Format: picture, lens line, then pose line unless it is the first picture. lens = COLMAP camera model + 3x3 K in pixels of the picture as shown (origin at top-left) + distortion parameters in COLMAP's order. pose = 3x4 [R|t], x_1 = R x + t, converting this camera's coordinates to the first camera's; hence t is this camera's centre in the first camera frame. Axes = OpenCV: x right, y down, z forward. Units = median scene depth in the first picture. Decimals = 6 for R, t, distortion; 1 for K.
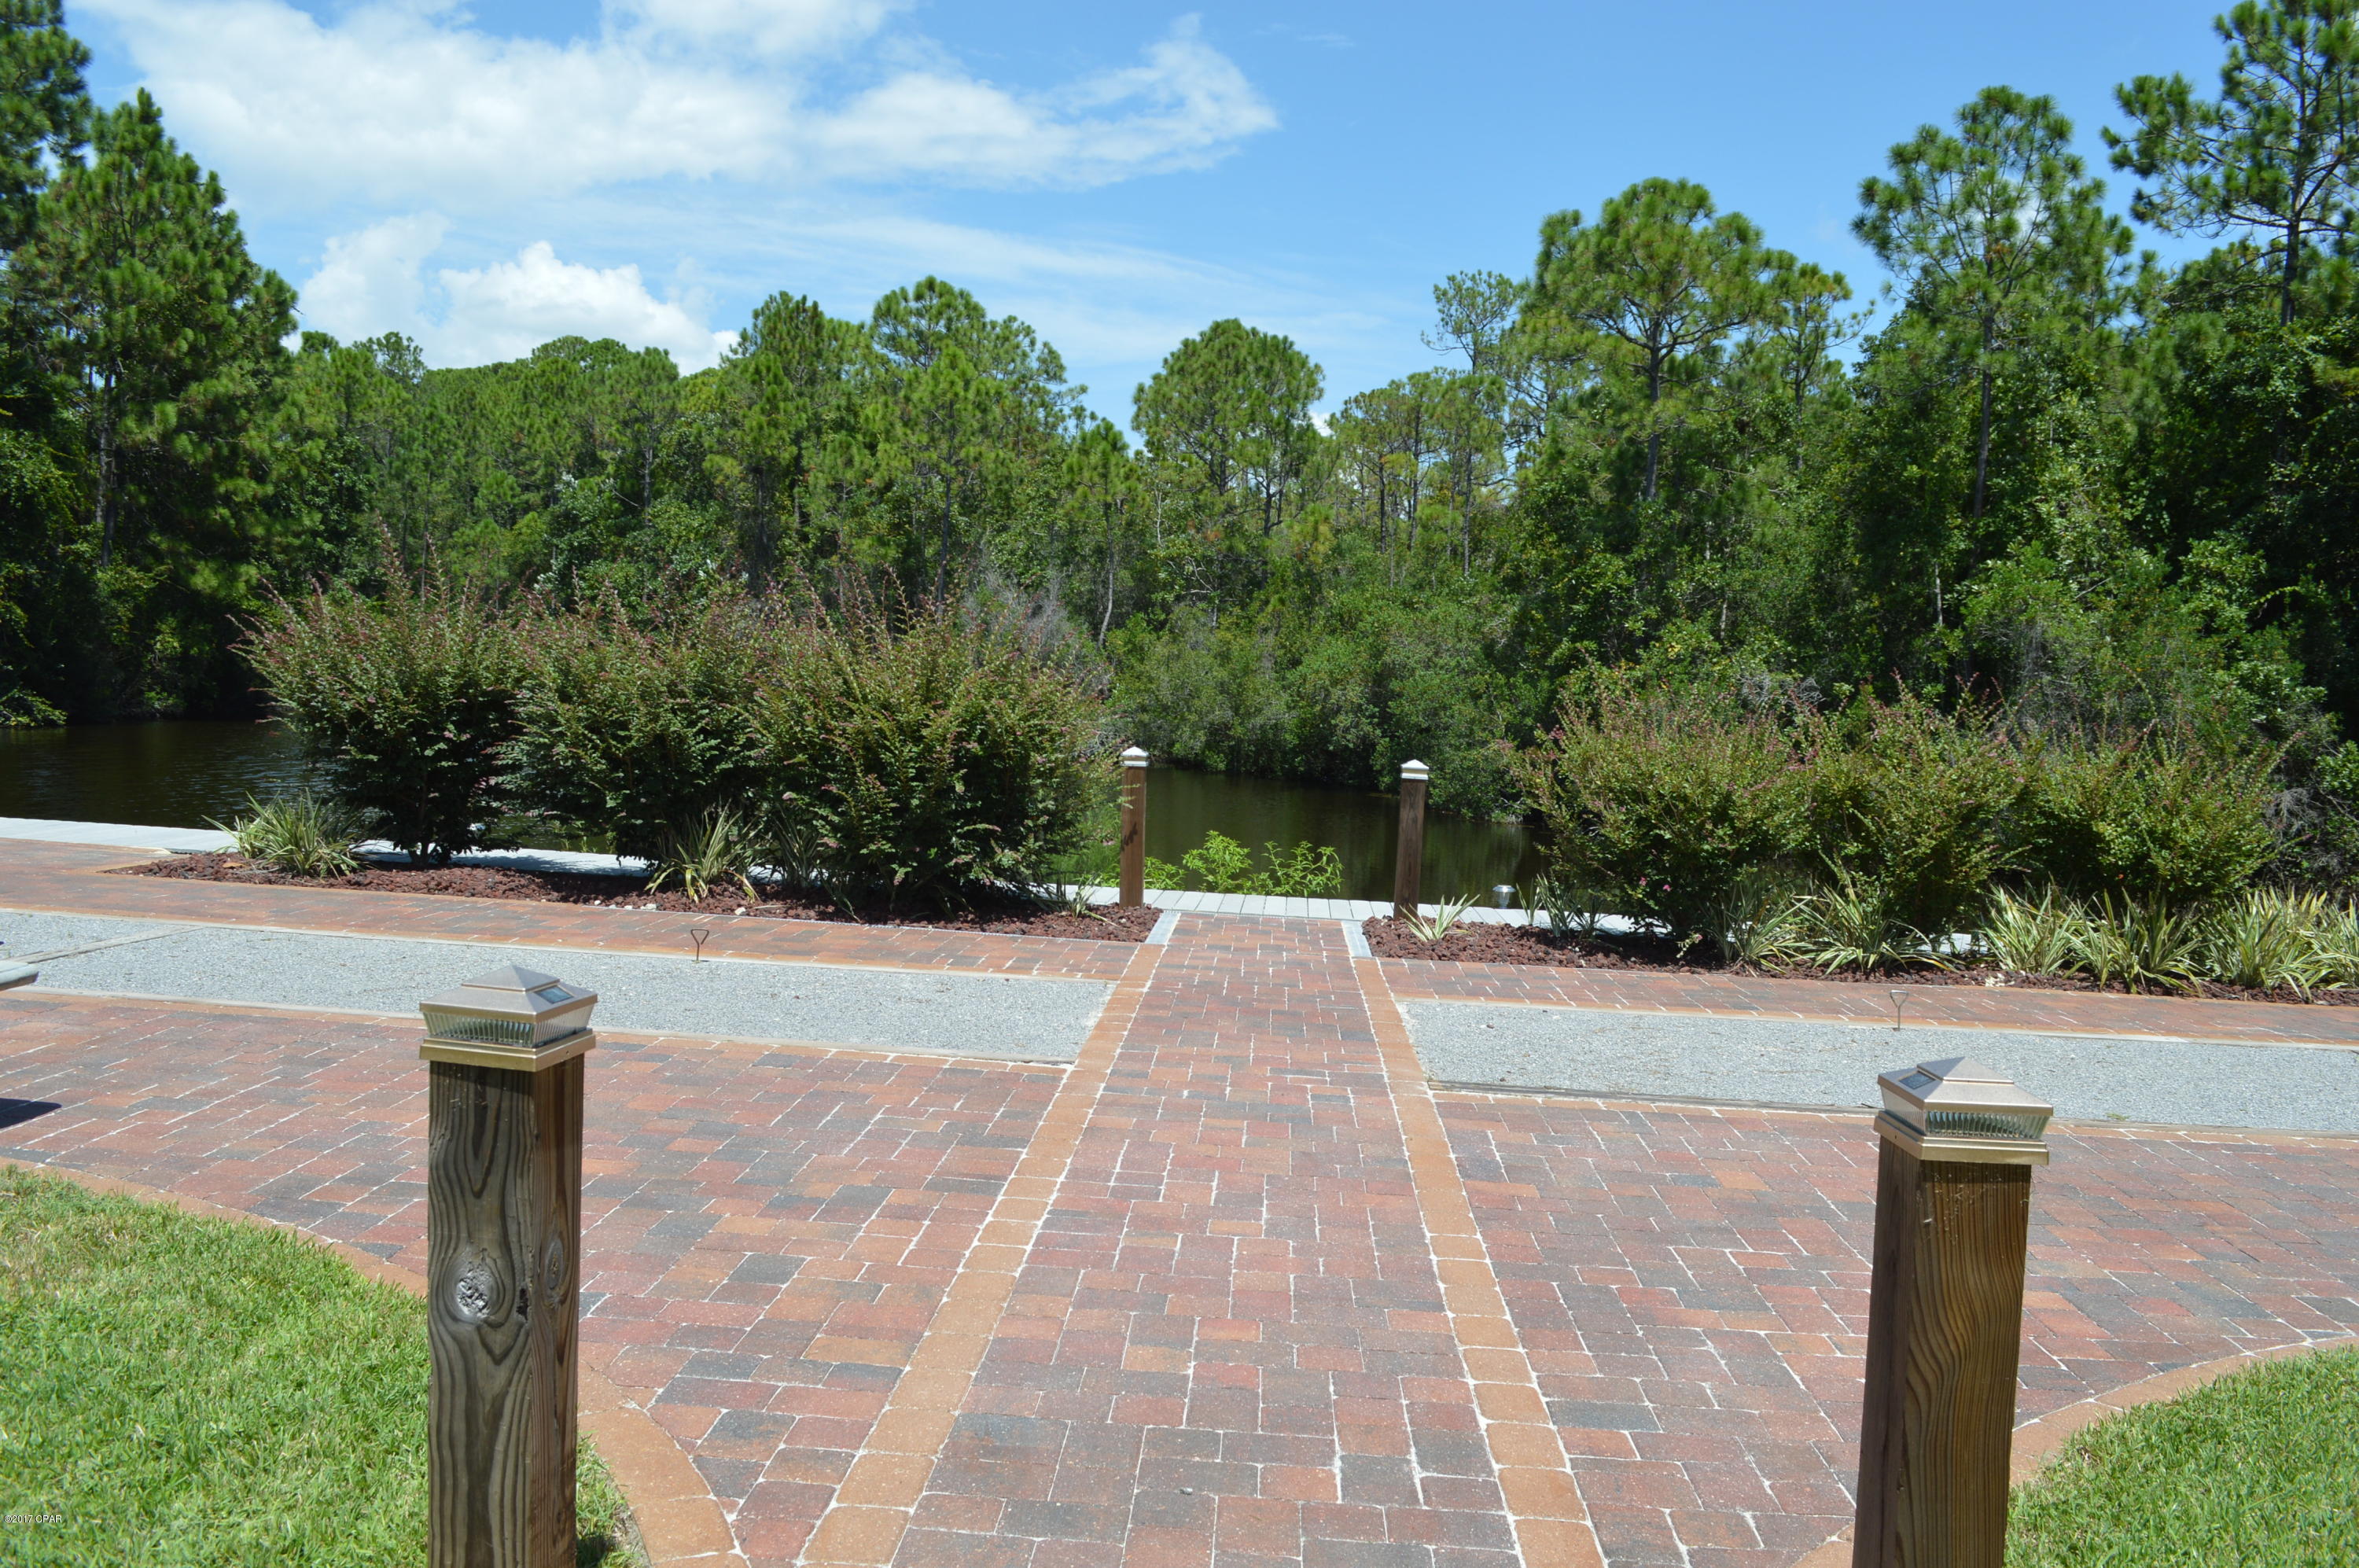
lens RADIAL K [[1983.3, 0, 1184.3], [0, 1983.3, 769.1], [0, 0, 1]] dist [-0.078781, 0.063429]
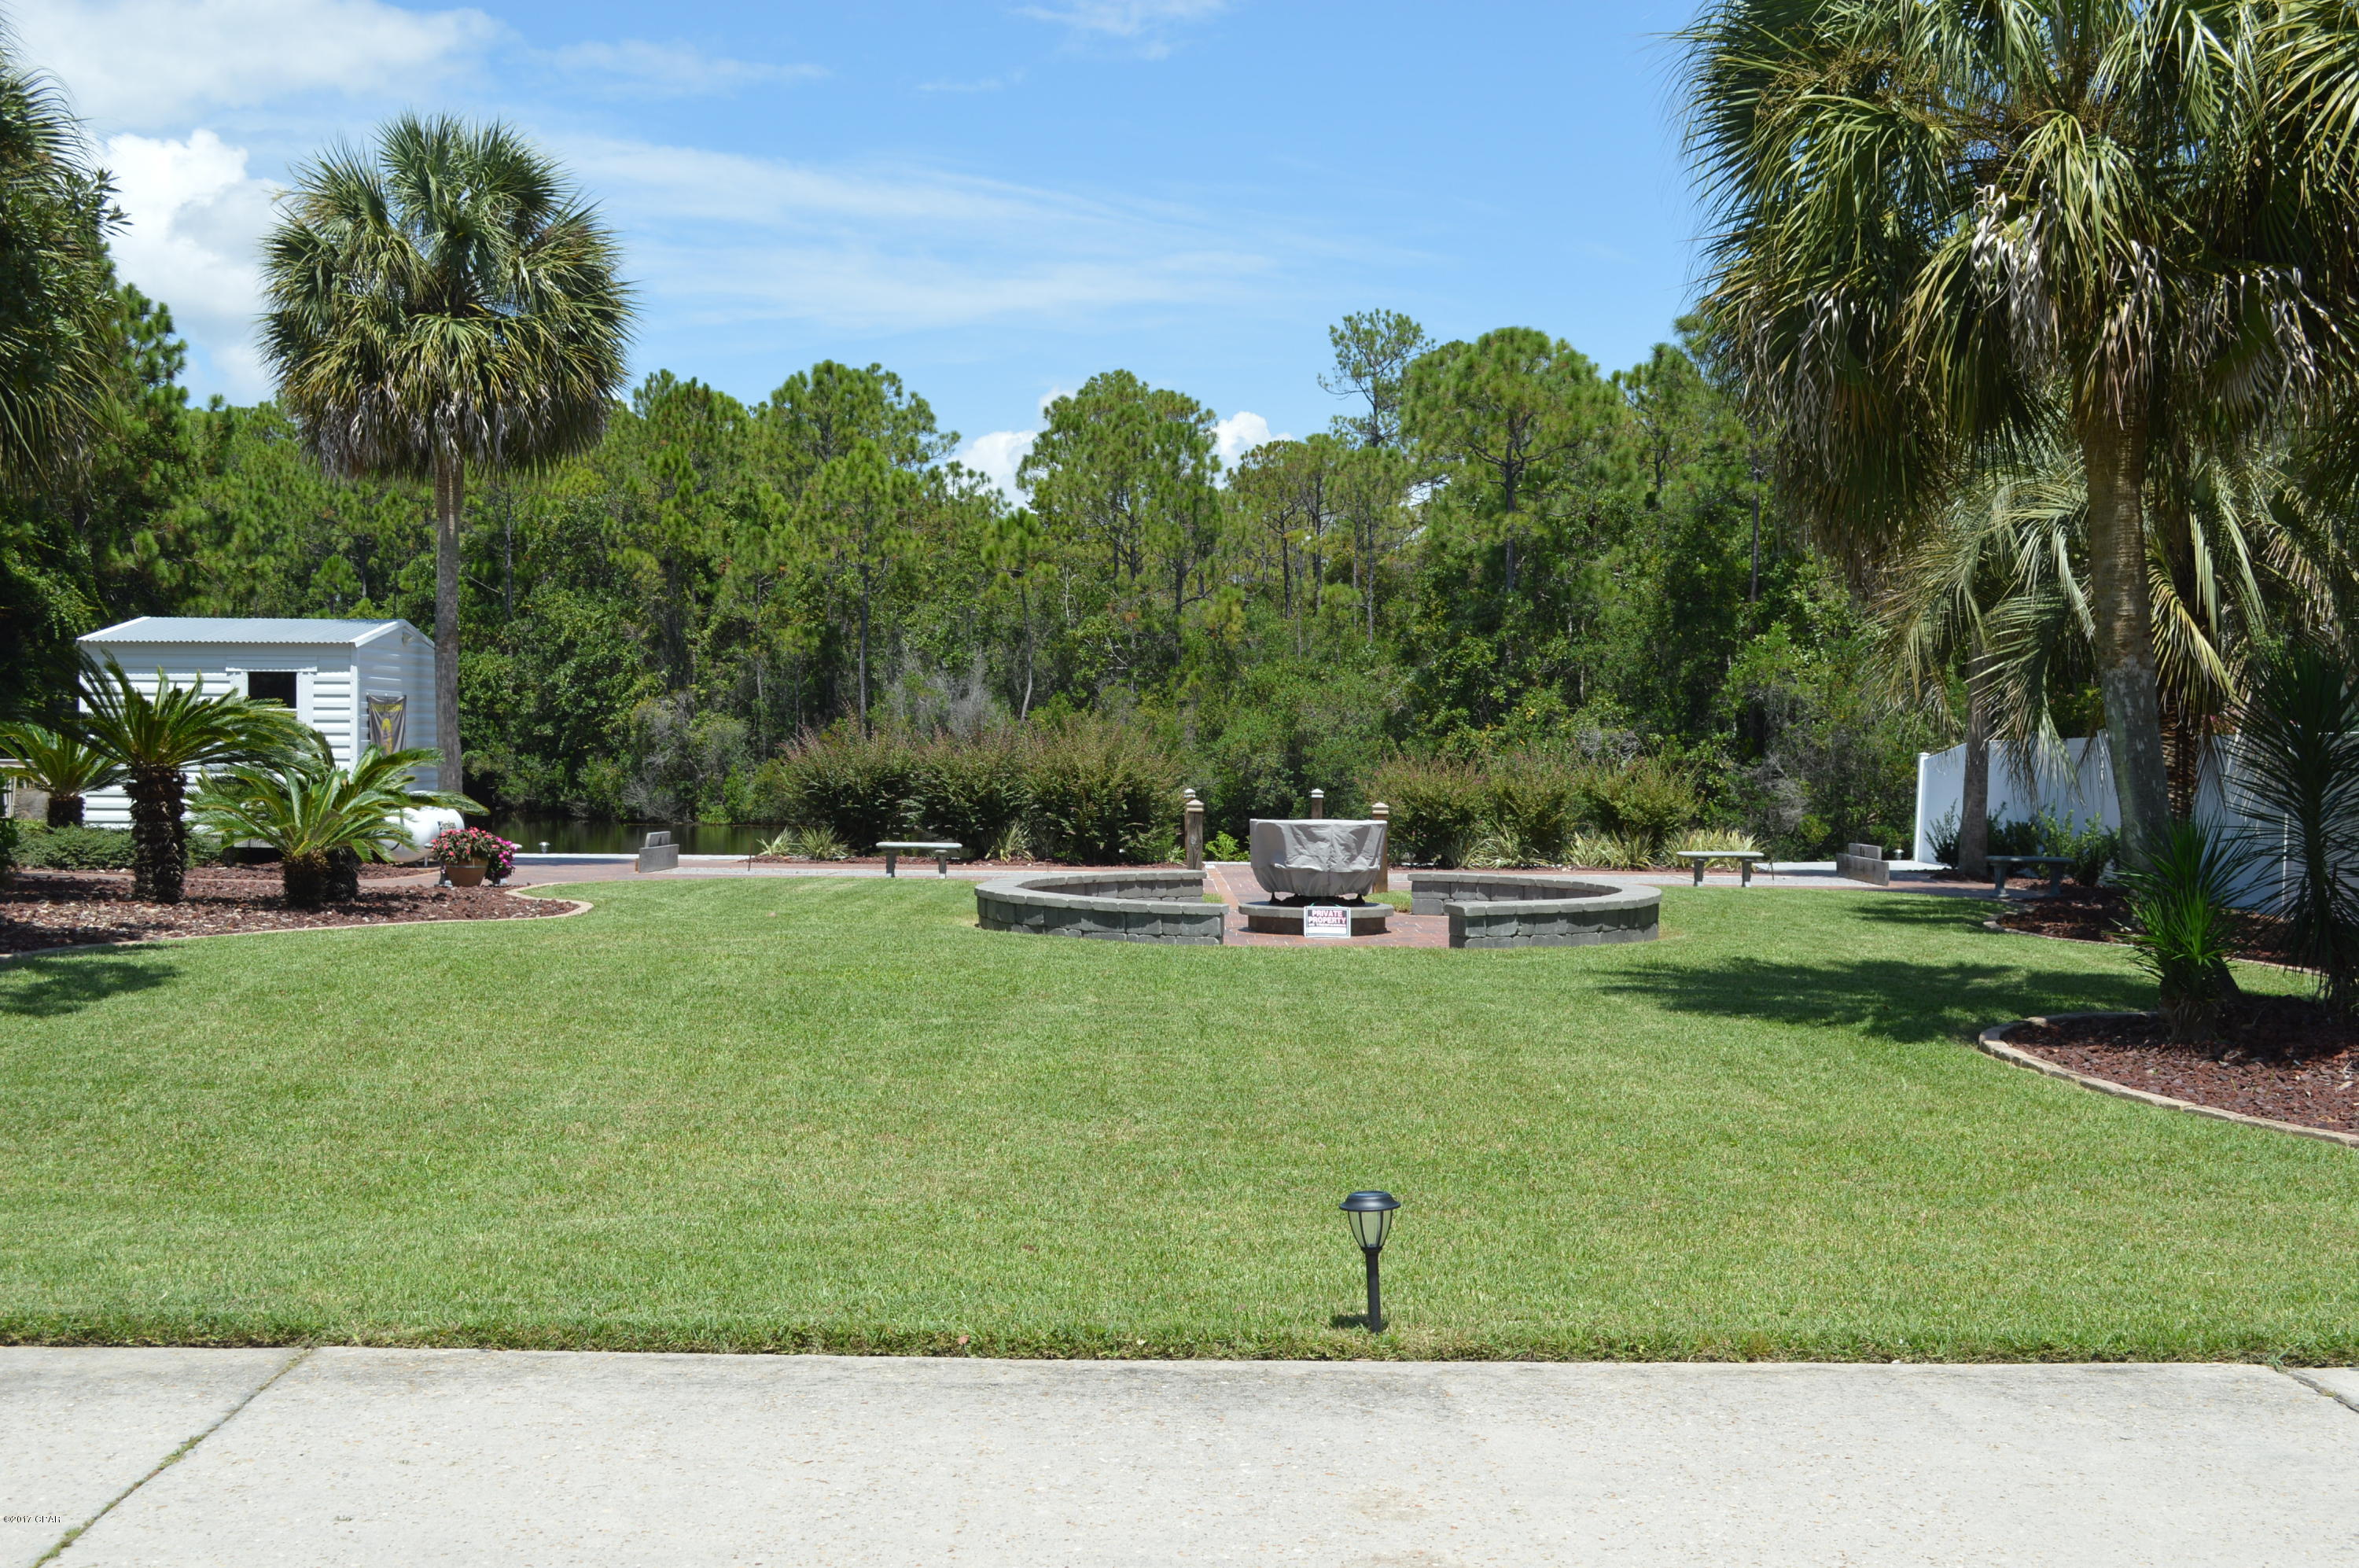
lens RADIAL K [[3077.6, 0, 1179.5], [0, 3077.6, 784.0], [0, 0, 1]] dist [0.287495, 0.001328]
pose [[0.997020, -0.043281, 0.063864, -0.076089], [0.045321, 0.998496, -0.030845, 0.026526], [-0.062433, 0.033648, 0.997482, -0.717150]]
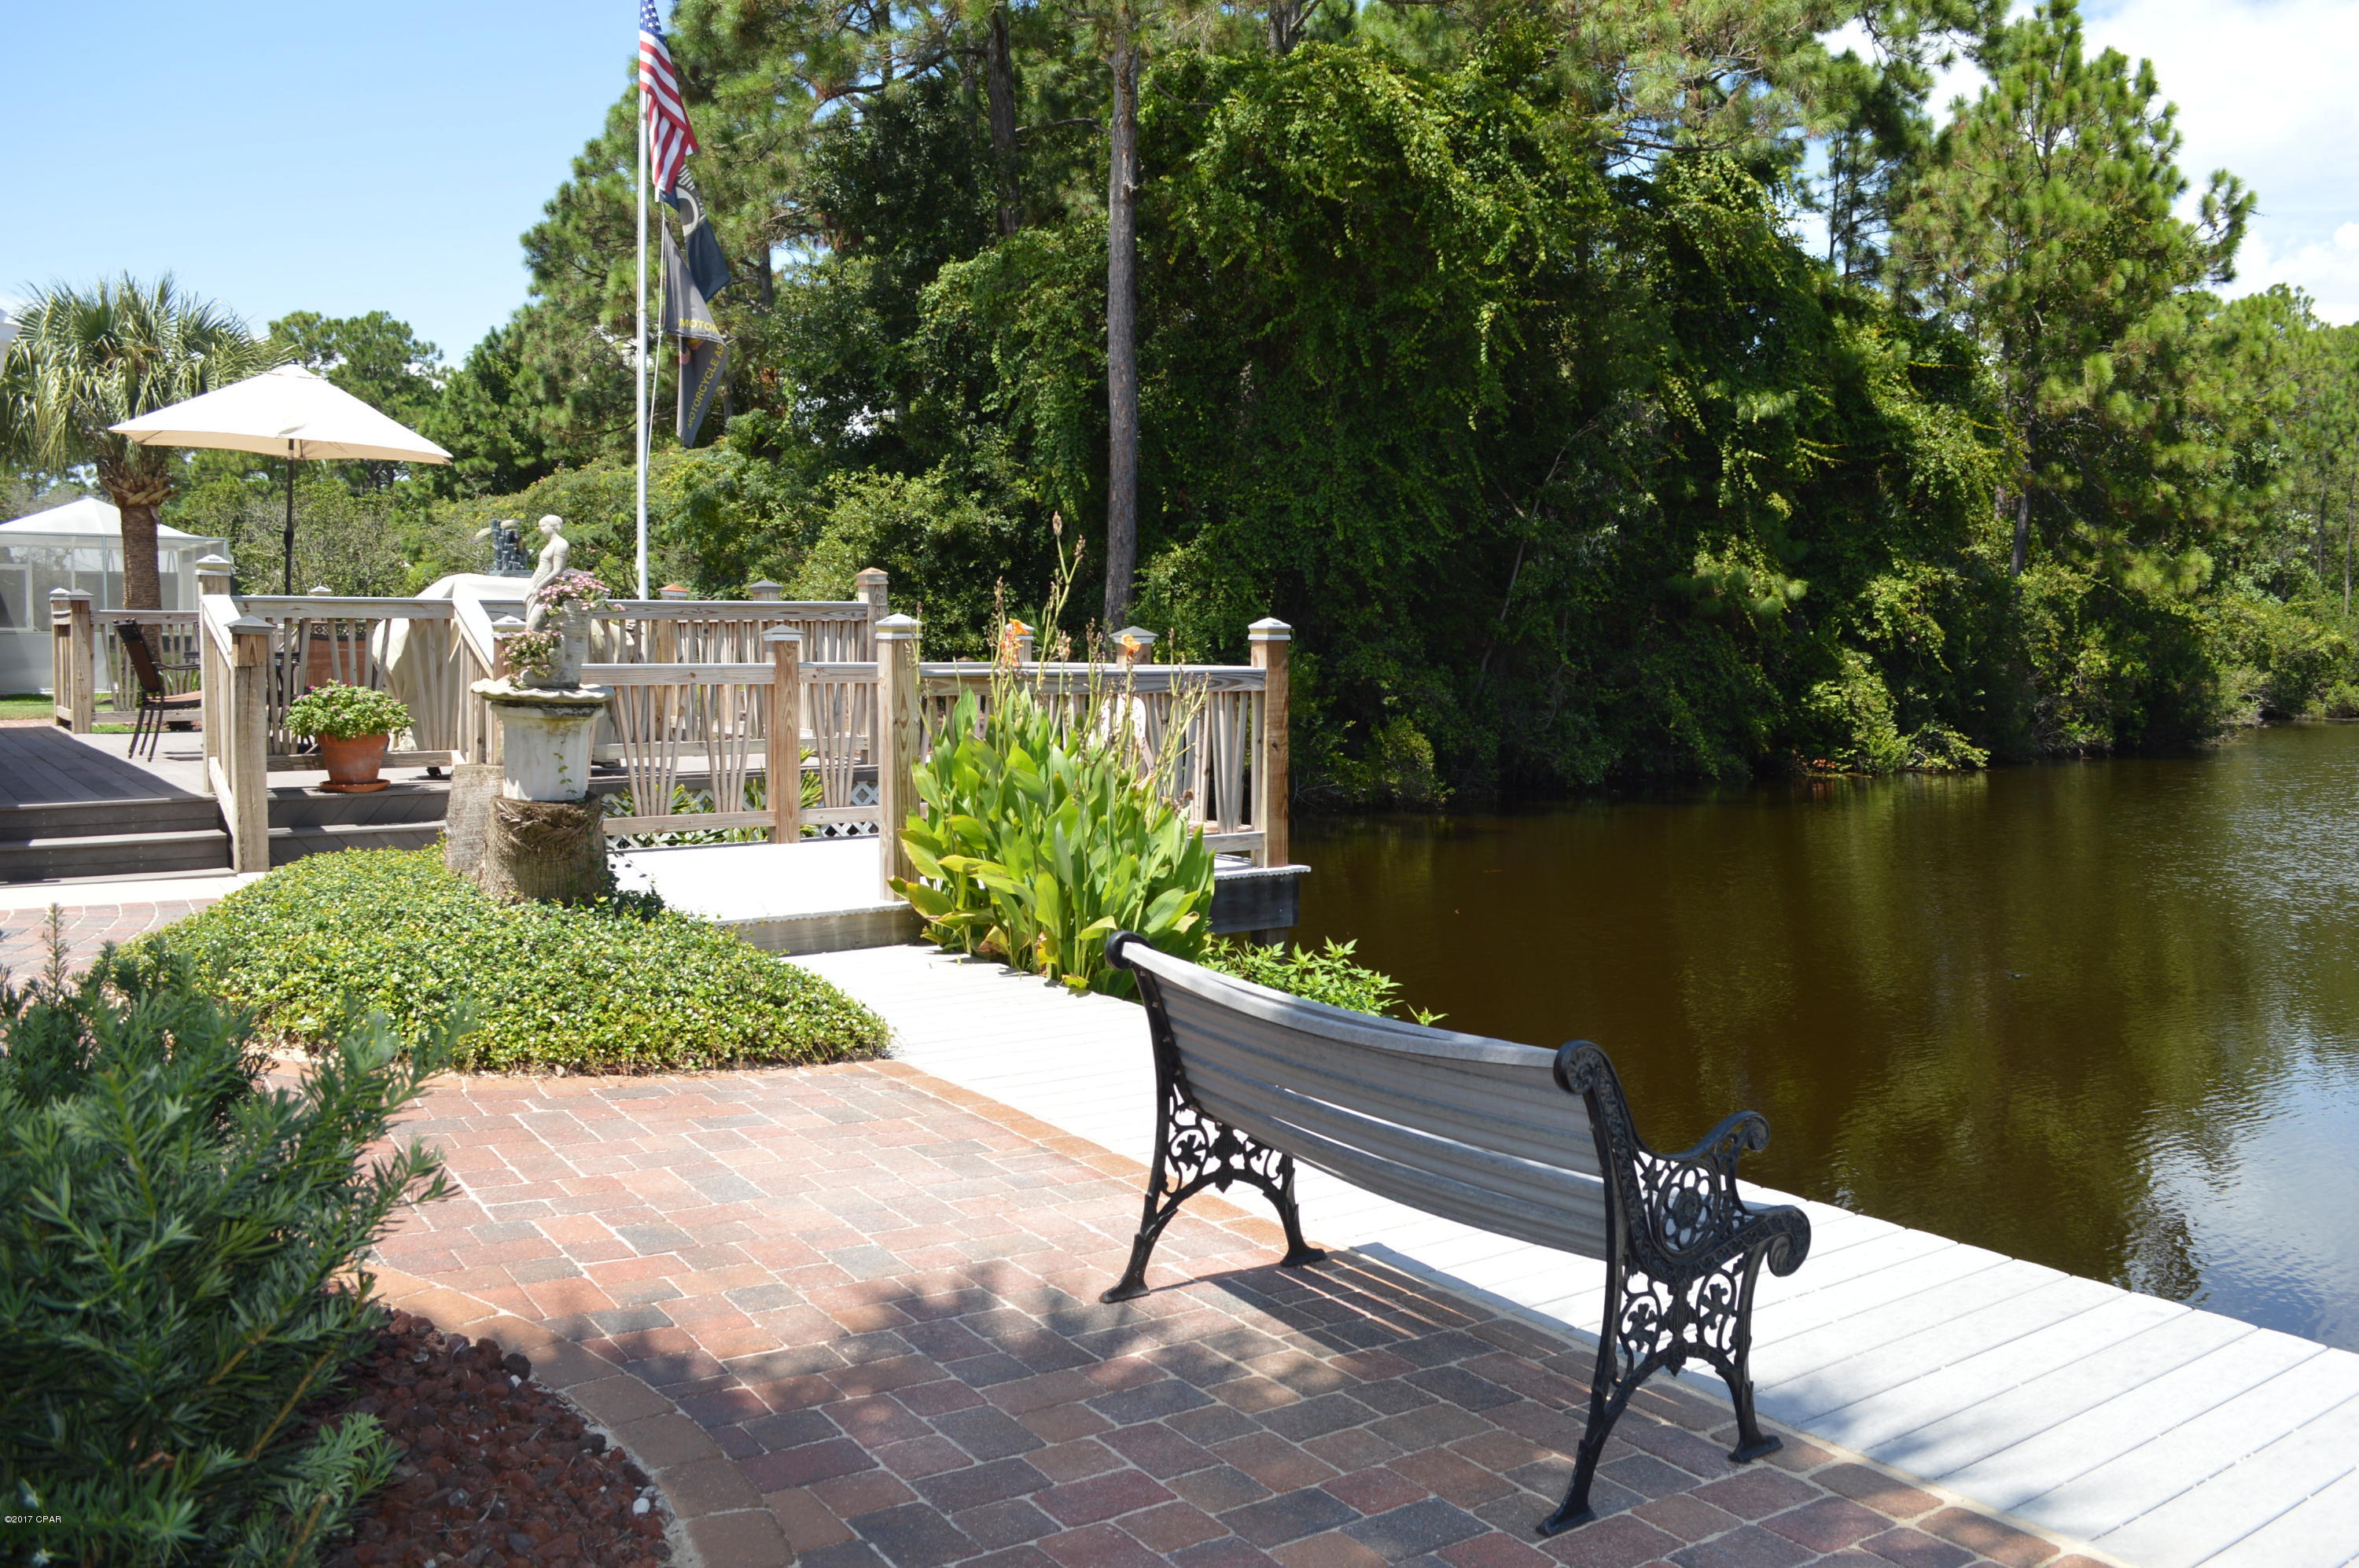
lens RADIAL K [[1983.3, 0, 1184.3], [0, 1983.3, 769.1], [0, 0, 1]] dist [-0.078781, 0.063429]
pose [[0.655172, 0.006214, -0.755454, -0.162247], [-0.011763, 0.999929, -0.001976, -0.014474], [0.755388, 0.010181, 0.655198, 0.198866]]
